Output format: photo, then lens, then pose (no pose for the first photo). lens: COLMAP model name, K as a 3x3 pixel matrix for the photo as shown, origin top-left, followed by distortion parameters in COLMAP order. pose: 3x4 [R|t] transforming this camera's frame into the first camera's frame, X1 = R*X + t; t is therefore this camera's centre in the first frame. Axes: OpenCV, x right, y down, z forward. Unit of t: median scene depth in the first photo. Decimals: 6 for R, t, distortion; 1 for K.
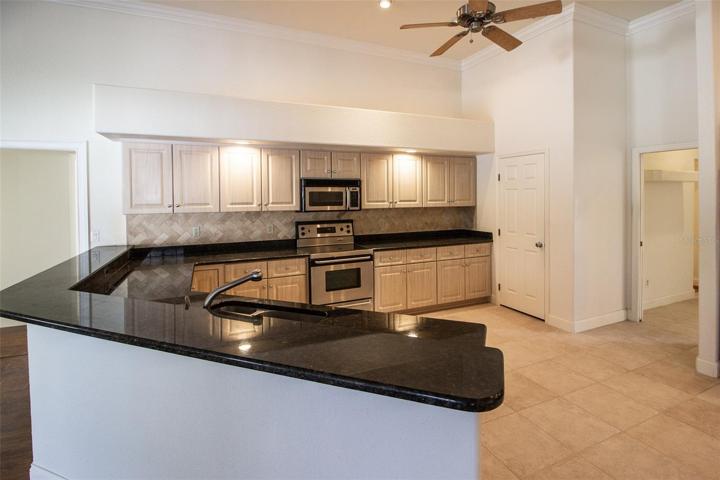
lens RADIAL K [[345.8, 0, 364.0], [0, 345.8, 202.4], [0, 0, 1]] dist [-0.009469, -0.003683]
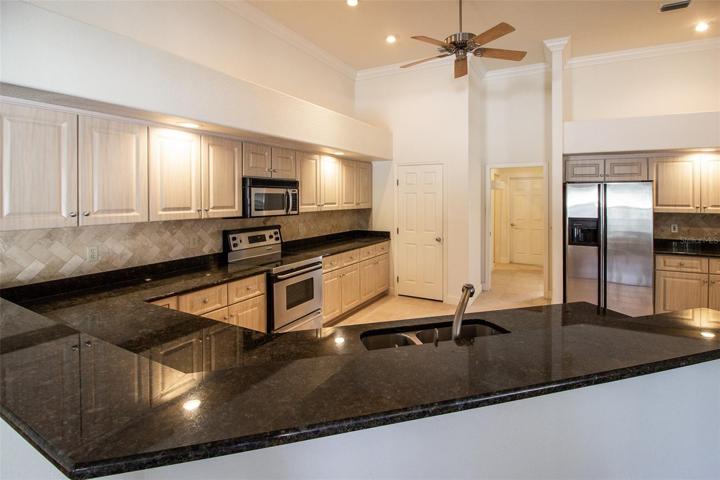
lens RADIAL K [[345.8, 0, 360.7], [0, 345.8, 202.5], [0, 0, 1]] dist [-0.009469, -0.003683]
pose [[0.812400, -0.003868, 0.583088, -0.431280], [0.006755, 0.999973, -0.002778, -0.005077], [-0.583062, 0.006196, 0.812404, 0.180498]]
